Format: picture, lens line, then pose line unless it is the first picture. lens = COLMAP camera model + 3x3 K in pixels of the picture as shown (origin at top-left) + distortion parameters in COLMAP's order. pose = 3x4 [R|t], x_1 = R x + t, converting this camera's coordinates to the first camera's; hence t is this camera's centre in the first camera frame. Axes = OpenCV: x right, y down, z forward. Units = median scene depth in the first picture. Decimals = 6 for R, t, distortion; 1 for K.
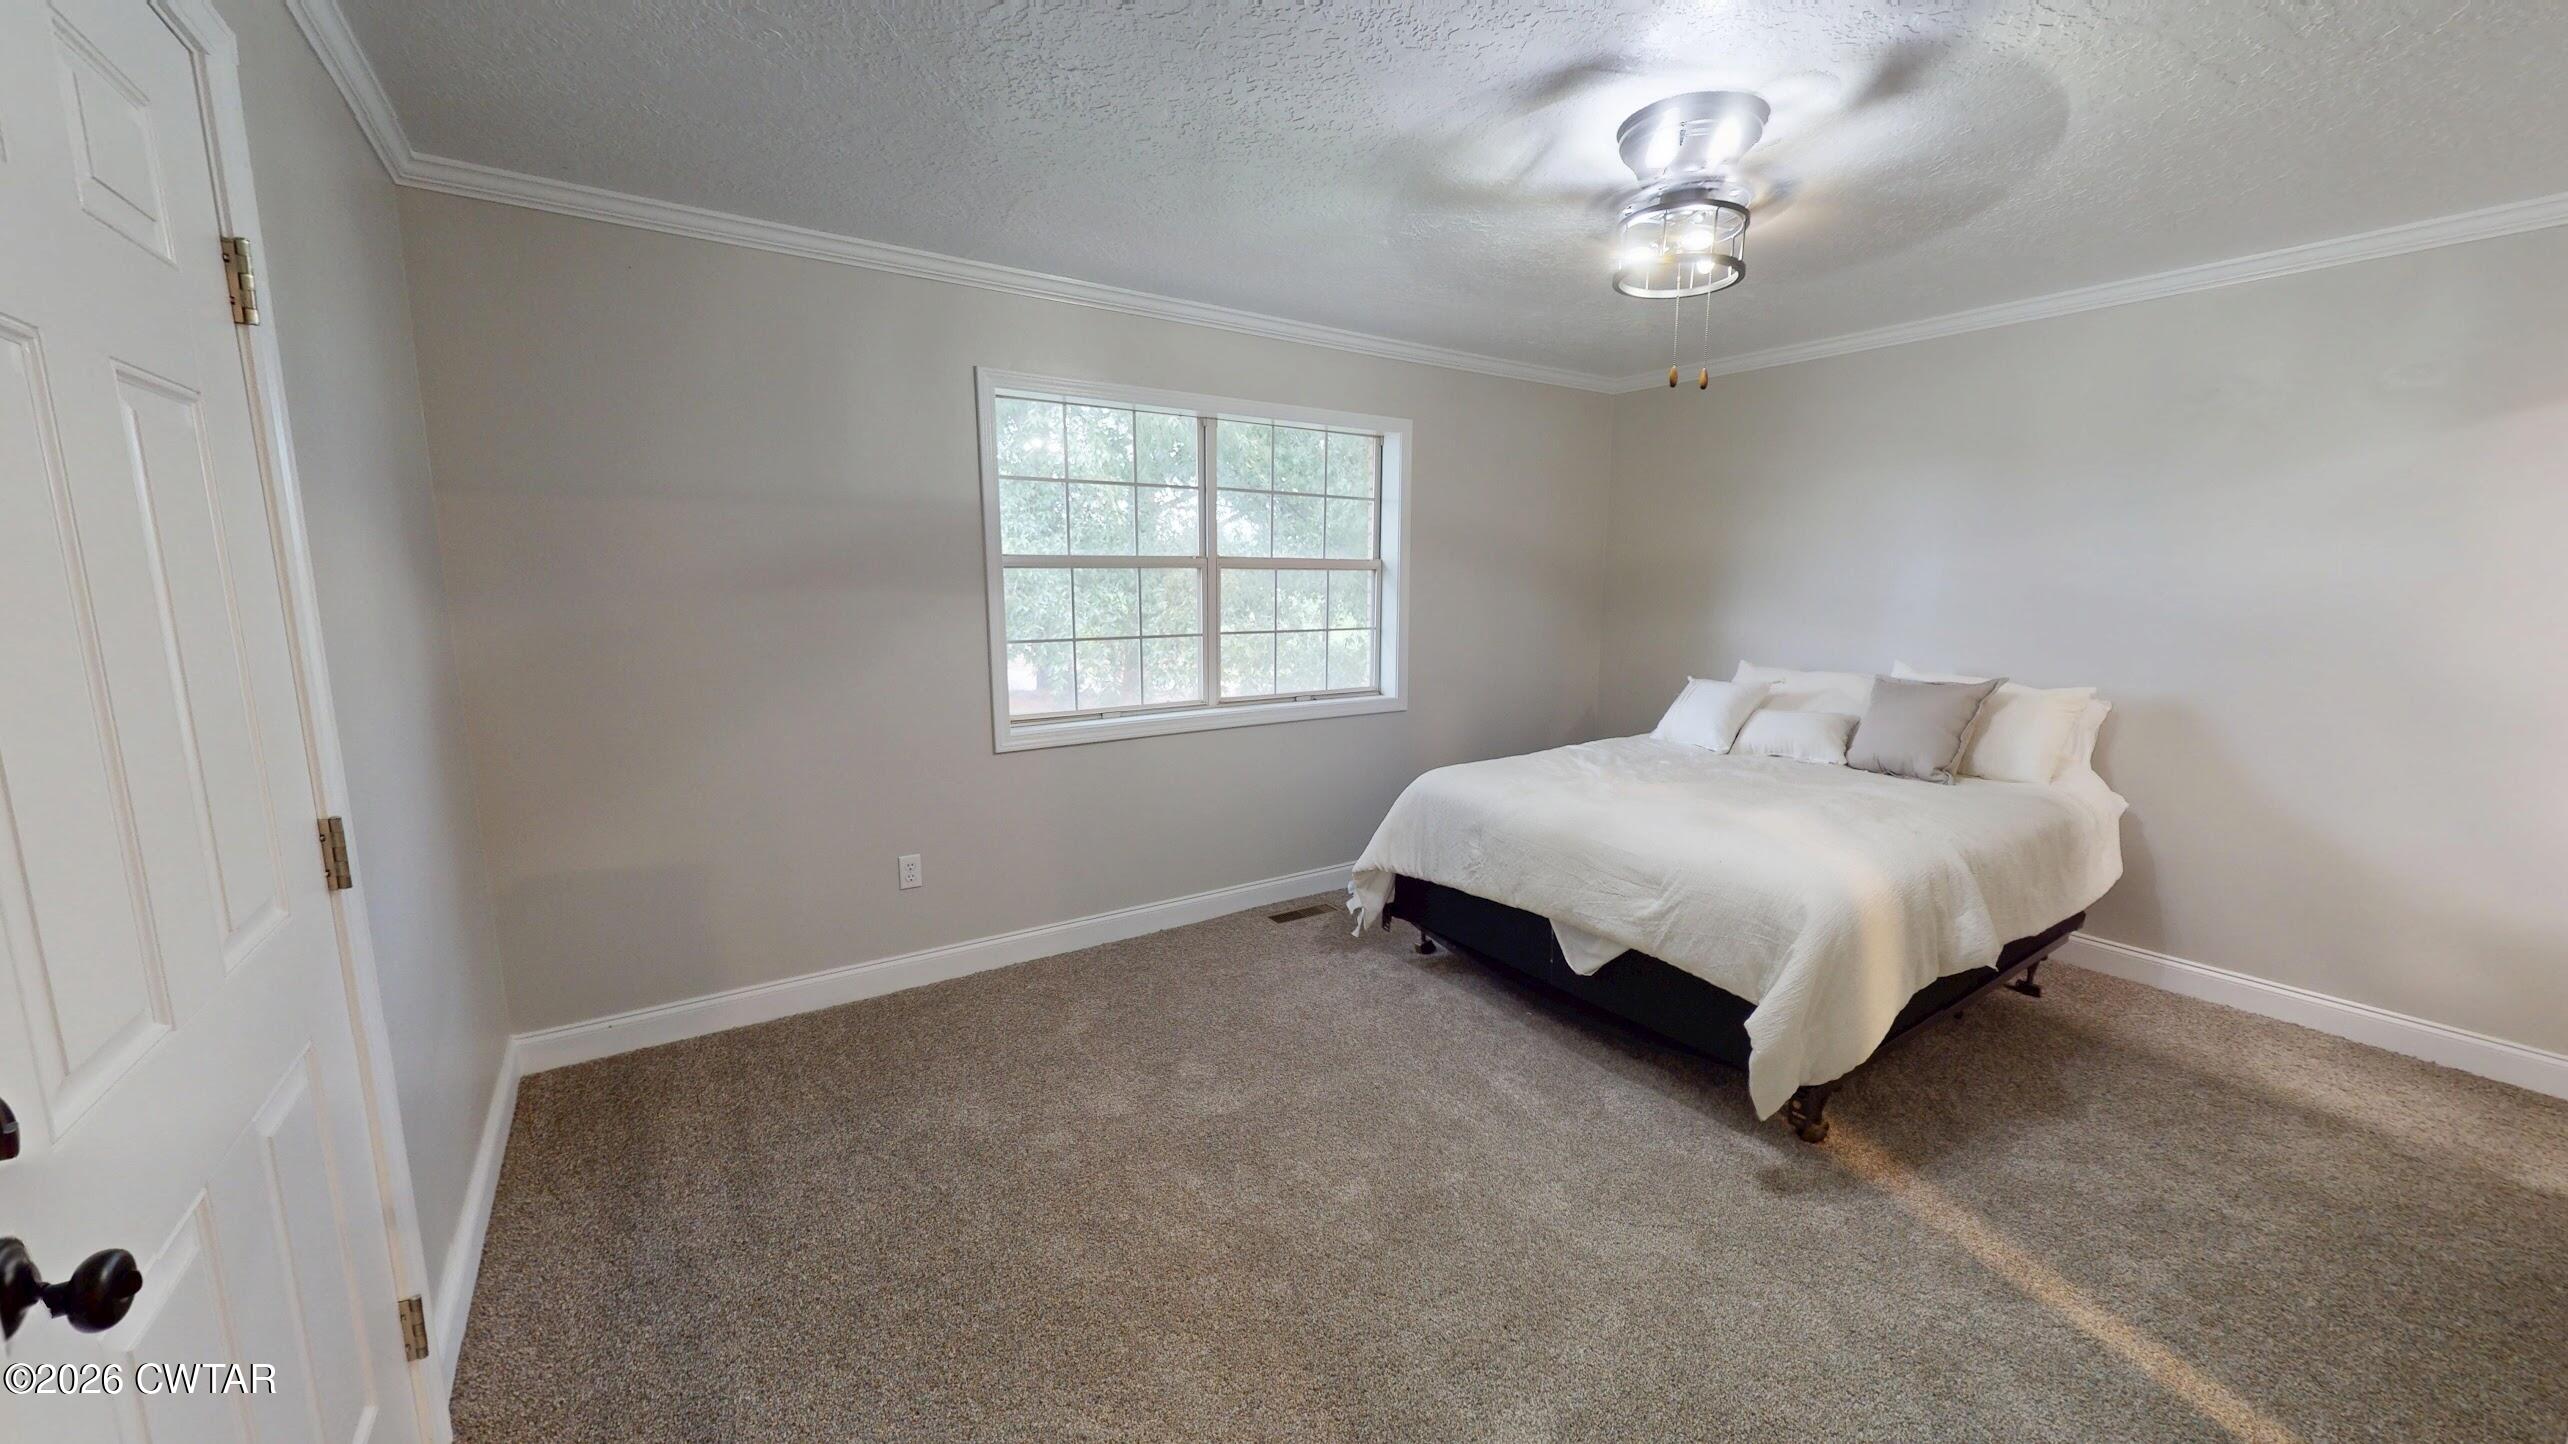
lens RADIAL K [[931.6, 0, 1296.8], [0, 931.6, 724.8], [0, 0, 1]] dist [-0.001070, -0.000051]
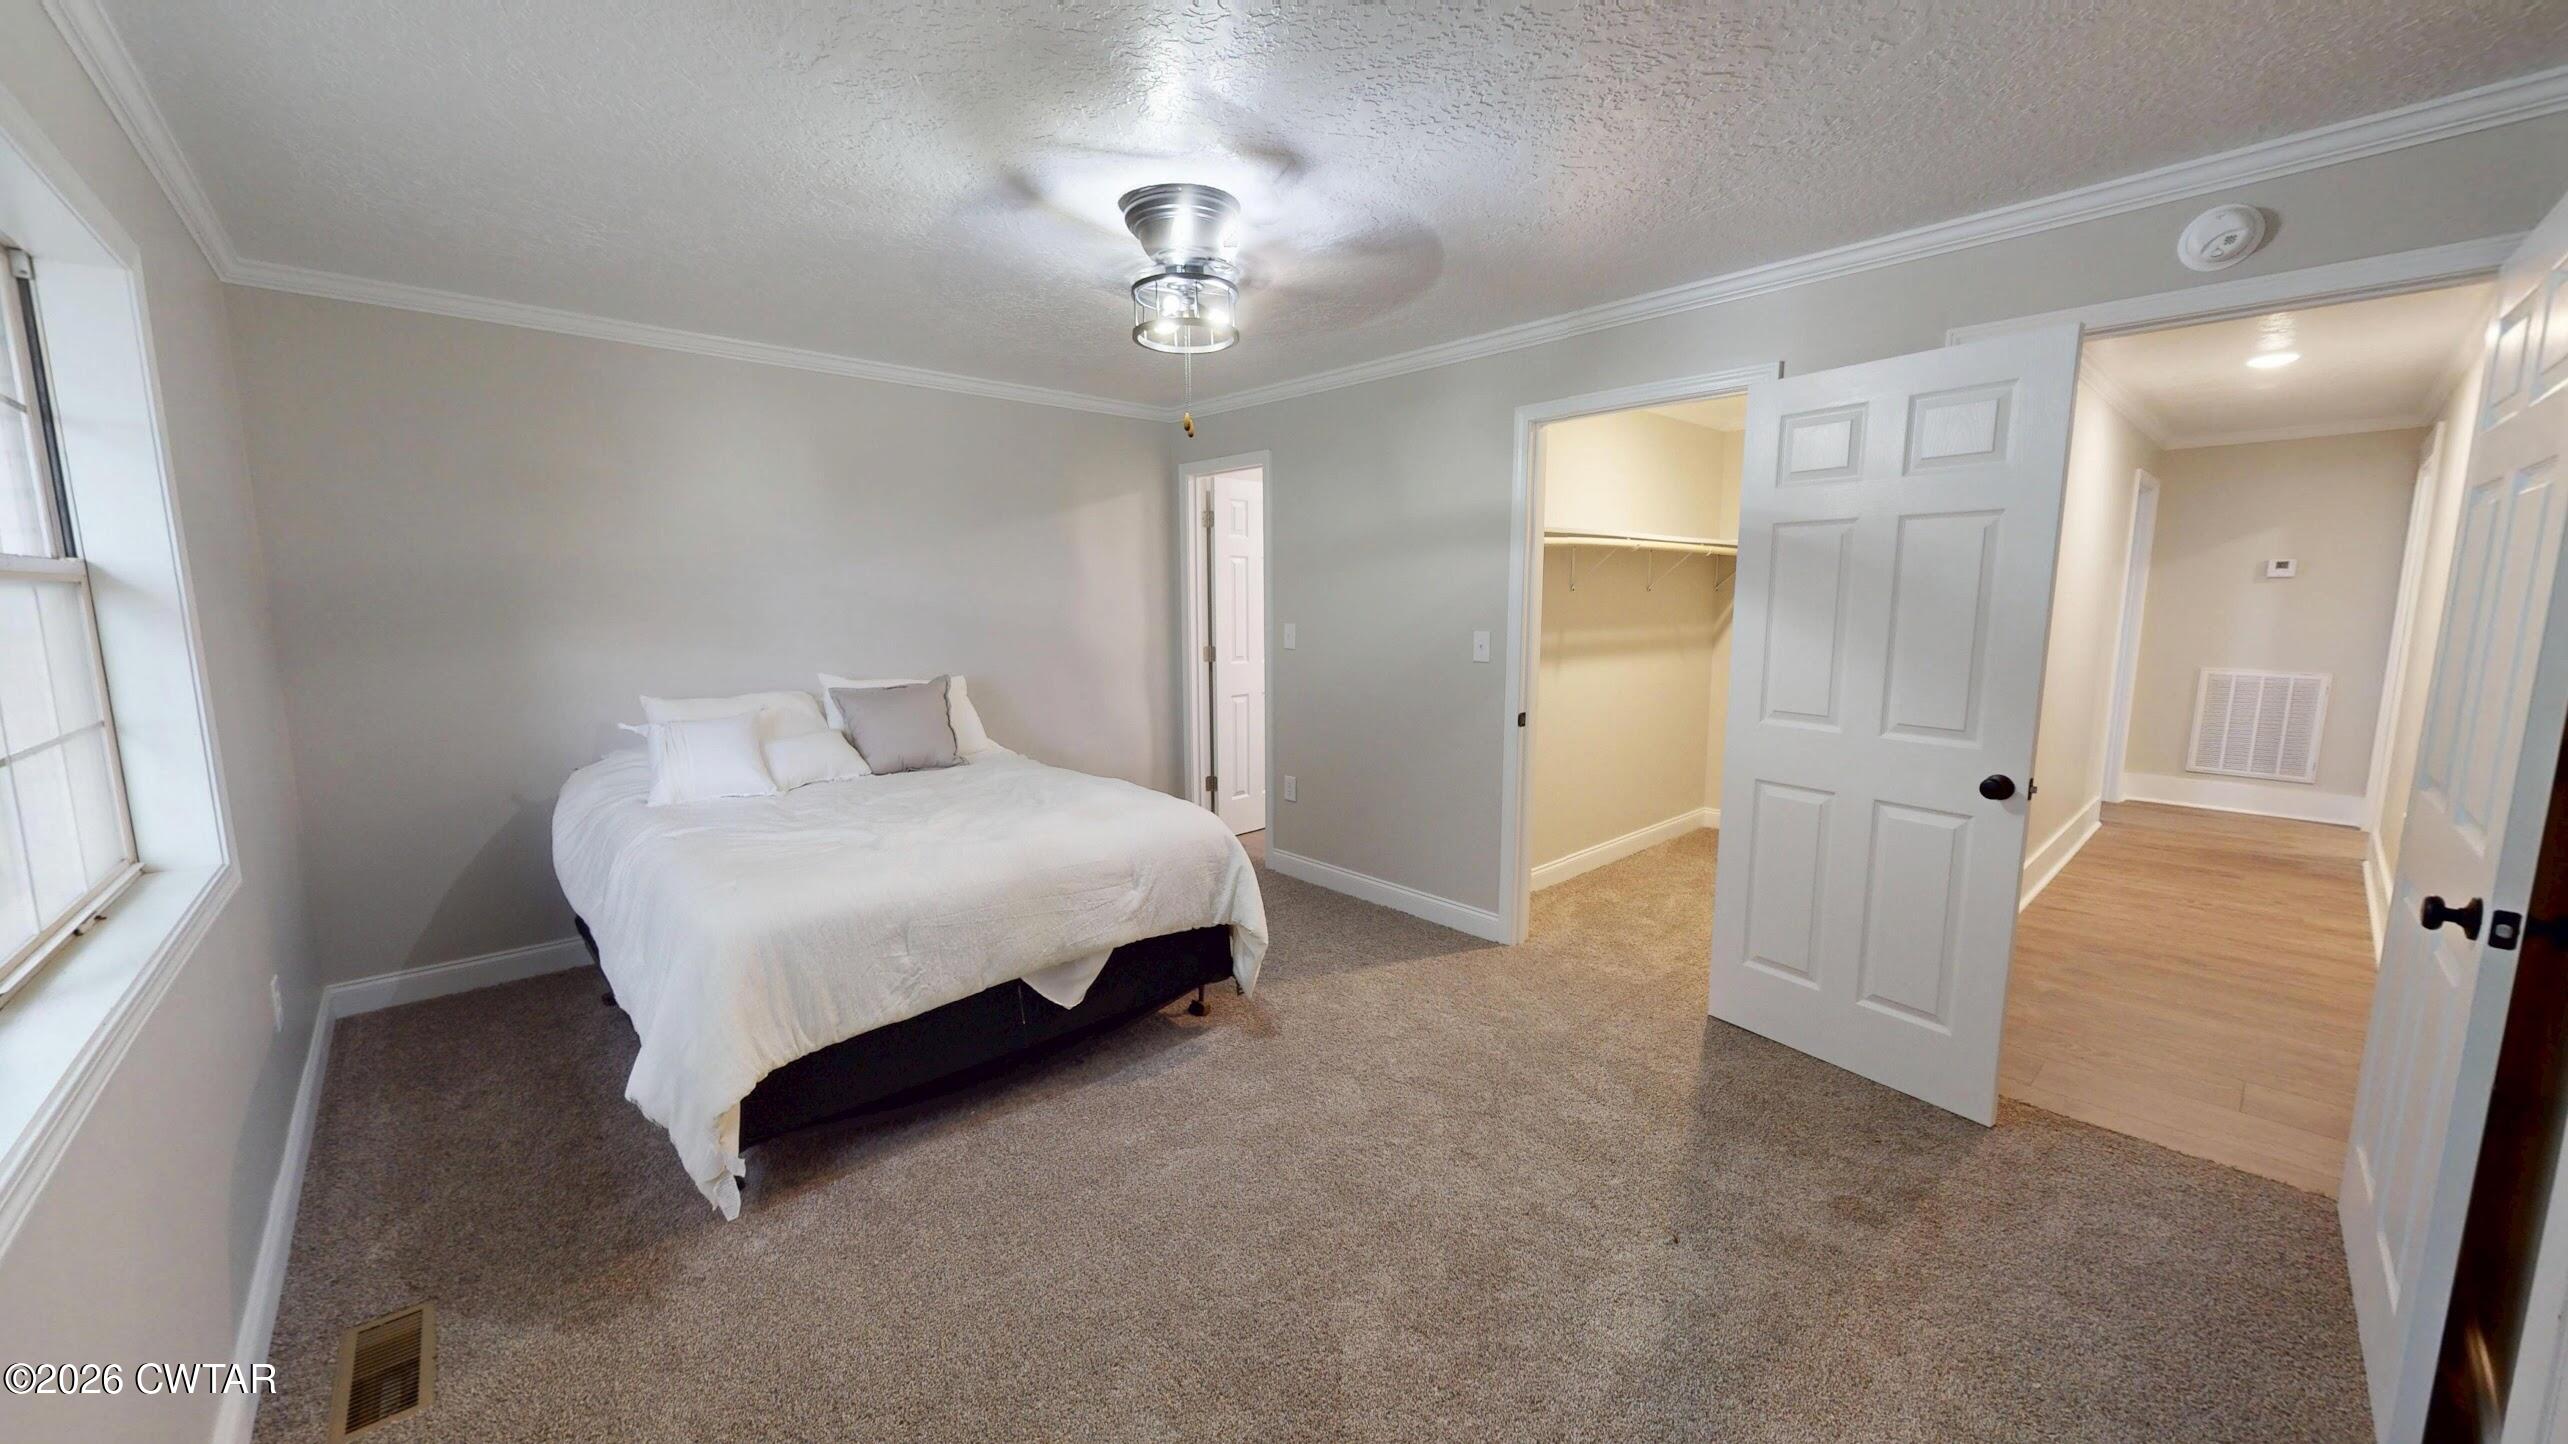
lens RADIAL K [[931.6, 0, 1276.3], [0, 931.6, 714.8], [0, 0, 1]] dist [-0.001070, -0.000051]
pose [[-0.131135, -0.129925, 0.982814, -0.629982], [0.154965, 0.976502, 0.149767, -0.139643], [-0.979178, 0.171942, -0.107920, 0.840358]]
